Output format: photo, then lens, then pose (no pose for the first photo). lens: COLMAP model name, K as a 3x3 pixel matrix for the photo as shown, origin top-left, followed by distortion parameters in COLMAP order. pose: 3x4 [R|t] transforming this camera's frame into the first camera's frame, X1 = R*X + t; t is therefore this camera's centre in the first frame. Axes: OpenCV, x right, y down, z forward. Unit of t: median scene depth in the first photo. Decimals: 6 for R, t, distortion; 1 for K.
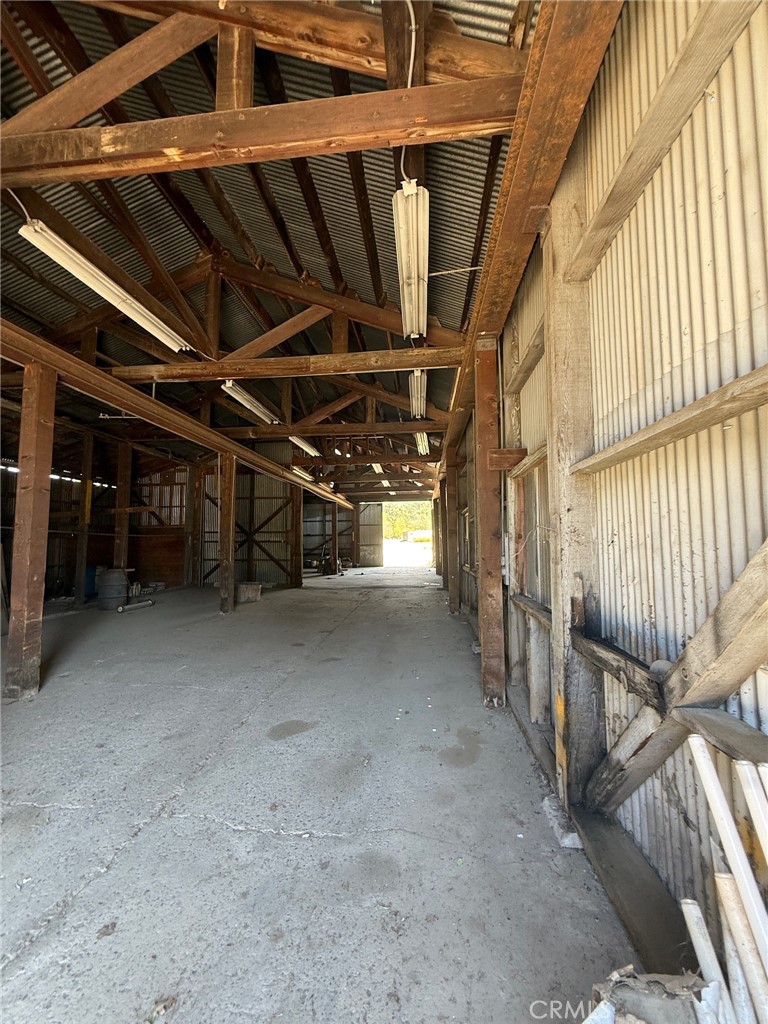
lens RADIAL K [[407.3, 0, 384.0], [0, 407.3, 512.0], [0, 0, 1]] dist [0.000282, 0.000059]
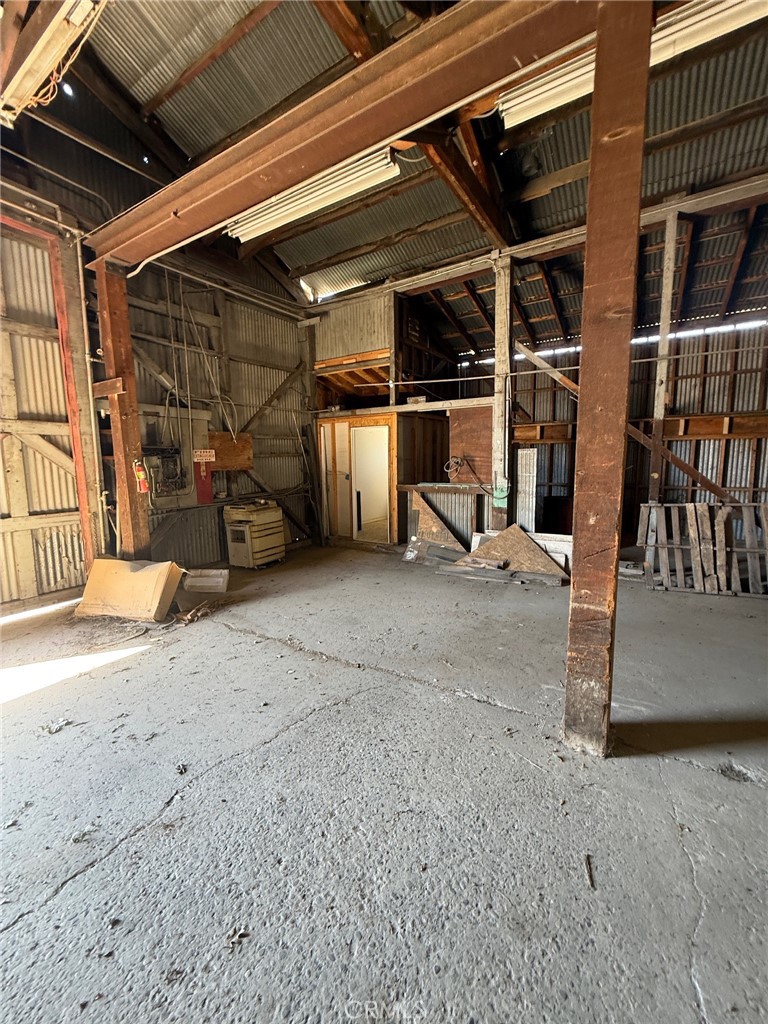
lens RADIAL K [[407.3, 0, 384.0], [0, 407.3, 512.0], [0, 0, 1]] dist [0.000282, 0.000059]
pose [[-0.456743, 0.125579, -0.880691, -0.348017], [0.071481, 0.991966, 0.104375, 0.089783], [0.886722, -0.015280, -0.462050, 1.010714]]
